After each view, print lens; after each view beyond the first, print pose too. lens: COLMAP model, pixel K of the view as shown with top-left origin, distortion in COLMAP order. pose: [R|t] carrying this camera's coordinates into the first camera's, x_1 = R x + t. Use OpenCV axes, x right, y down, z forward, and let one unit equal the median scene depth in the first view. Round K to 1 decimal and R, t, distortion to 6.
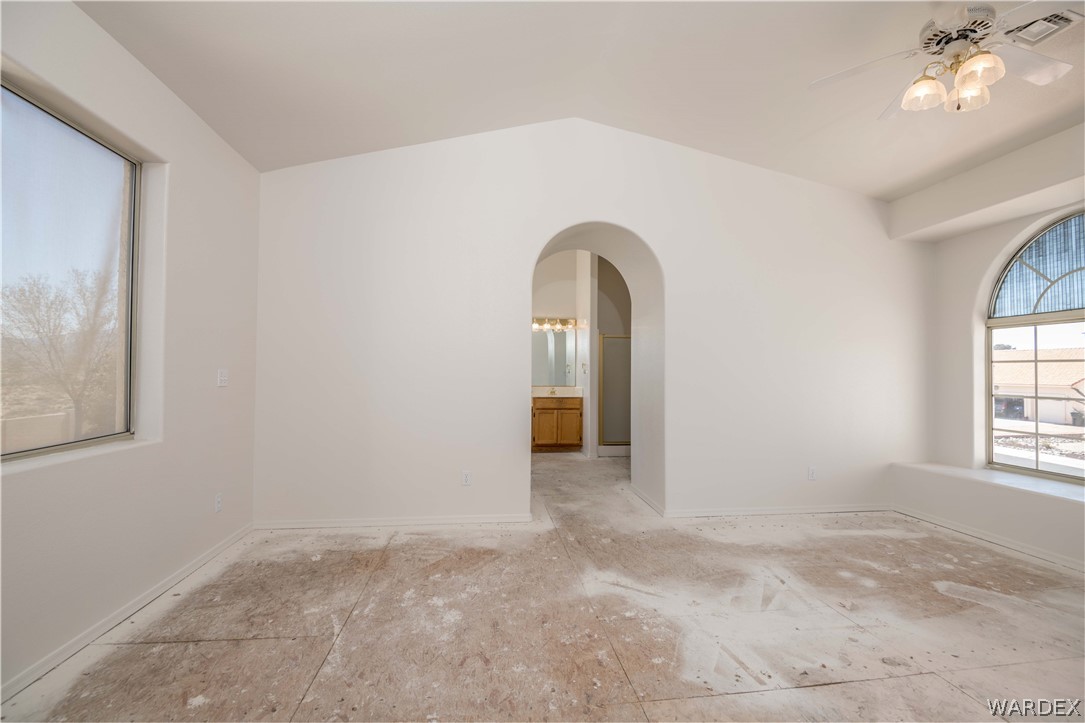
lens RADIAL K [[497.1, 0, 543.8], [0, 497.1, 363.7], [0, 0, 1]] dist [0.015824, -0.027203]
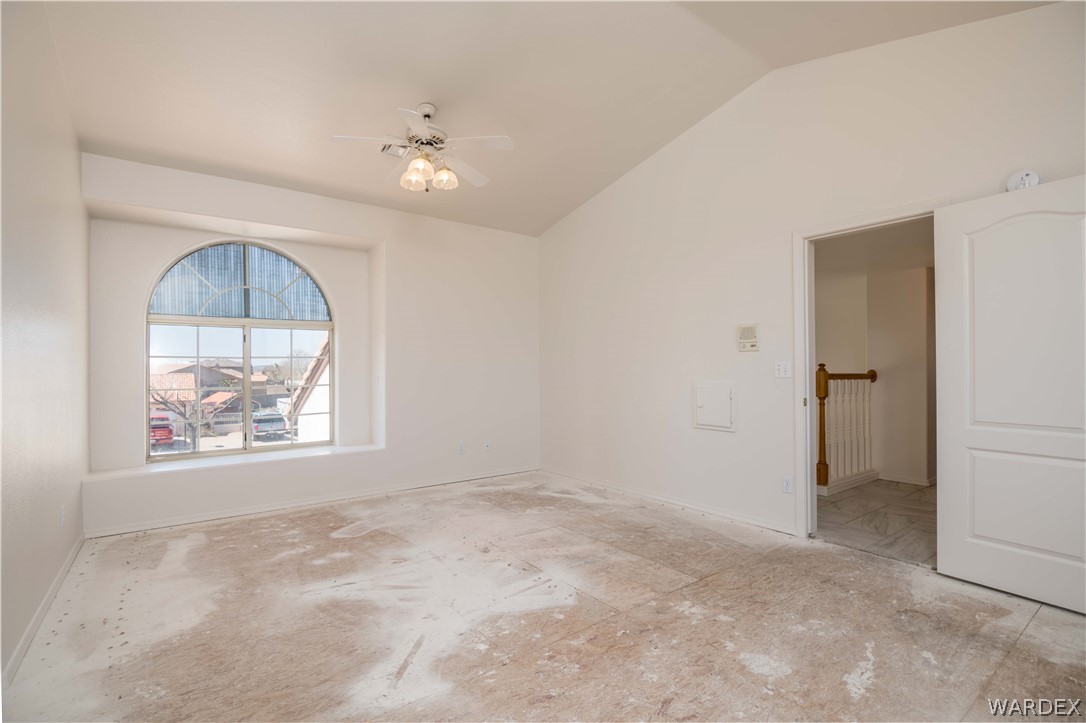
lens RADIAL K [[497.6, 0, 544.3], [0, 497.6, 363.7], [0, 0, 1]] dist [0.015824, -0.027203]
pose [[-0.491791, 0.009996, 0.870656, -0.531298], [-0.010198, 0.999799, -0.017239, 0.028592], [-0.870654, -0.017358, -0.491590, 1.132473]]
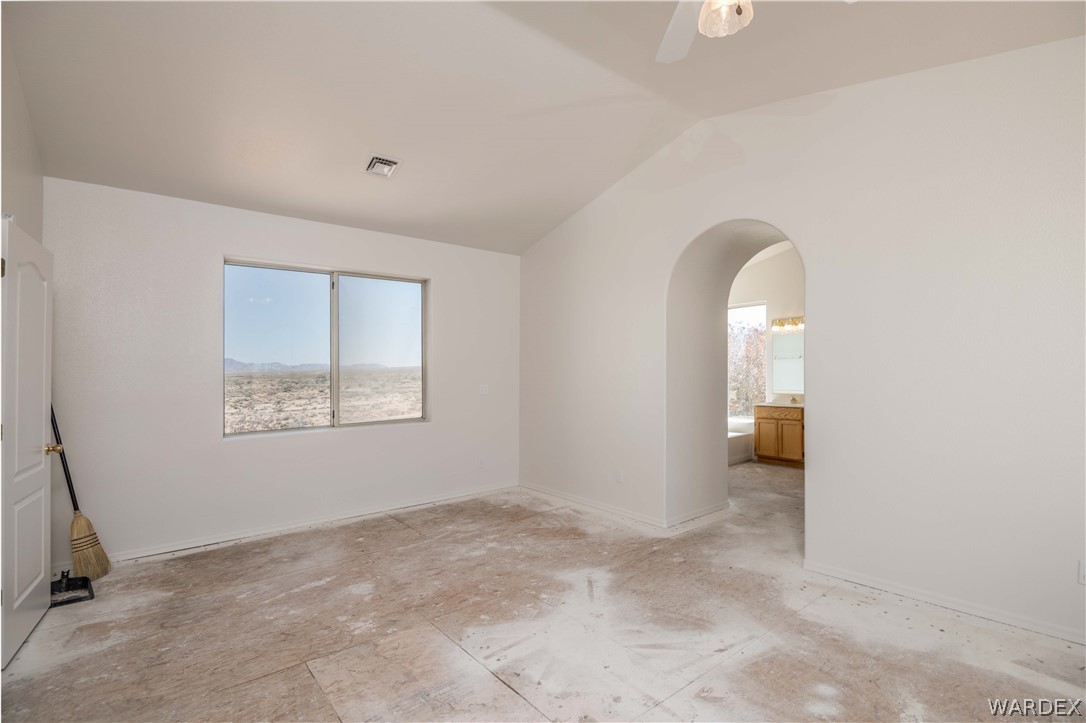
lens RADIAL K [[497.6, 0, 544.3], [0, 497.6, 363.7], [0, 0, 1]] dist [0.015824, -0.027203]
pose [[0.526889, -0.028616, -0.849452, 1.017118], [0.031187, 0.999411, -0.014323, -0.029306], [0.849362, -0.018945, 0.527471, 0.325104]]
